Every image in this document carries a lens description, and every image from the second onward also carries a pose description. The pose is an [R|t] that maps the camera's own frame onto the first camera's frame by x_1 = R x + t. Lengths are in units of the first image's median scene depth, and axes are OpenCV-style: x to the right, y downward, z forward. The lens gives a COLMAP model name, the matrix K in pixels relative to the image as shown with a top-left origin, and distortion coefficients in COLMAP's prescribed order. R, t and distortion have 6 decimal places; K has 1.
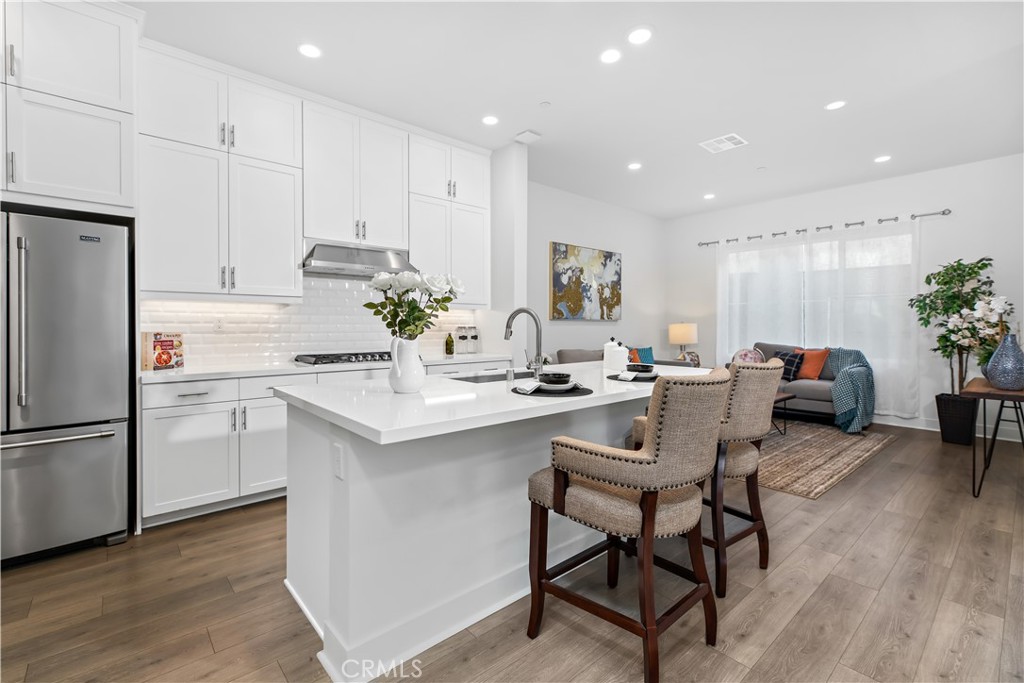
lens RADIAL K [[462.4, 0, 509.8], [0, 462.4, 329.0], [0, 0, 1]] dist [0.011964, -0.000380]
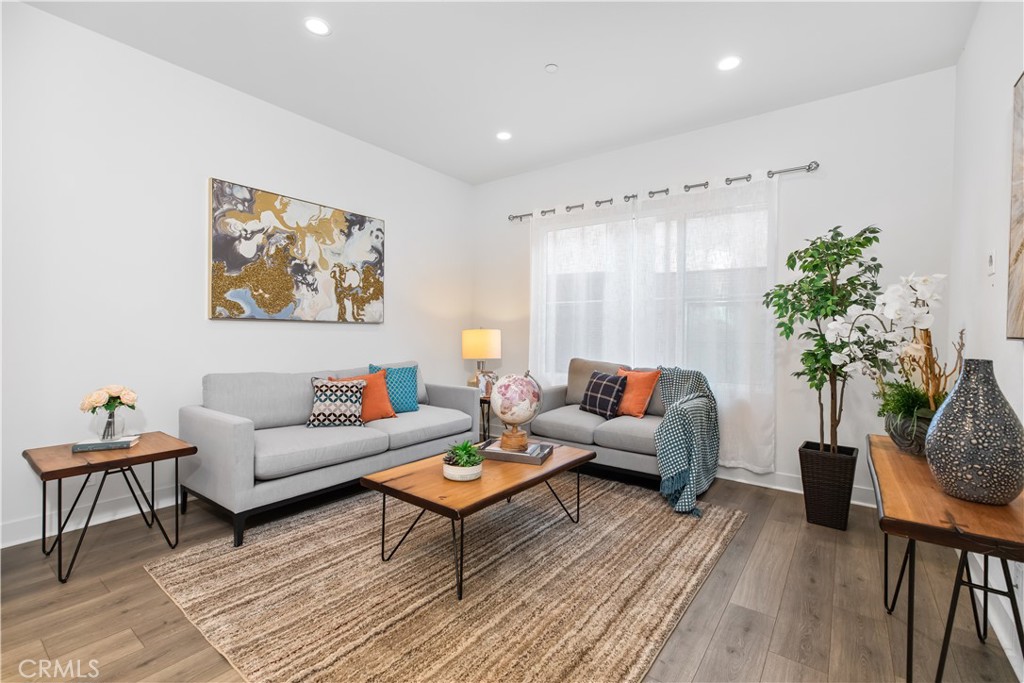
lens RADIAL K [[462.4, 0, 510.4], [0, 462.4, 334.9], [0, 0, 1]] dist [0.011964, -0.000380]
pose [[0.978487, 0.009930, 0.206068, 0.334460], [-0.009517, 0.999950, -0.002992, -0.002892], [-0.206088, 0.000967, 0.978533, 0.389645]]
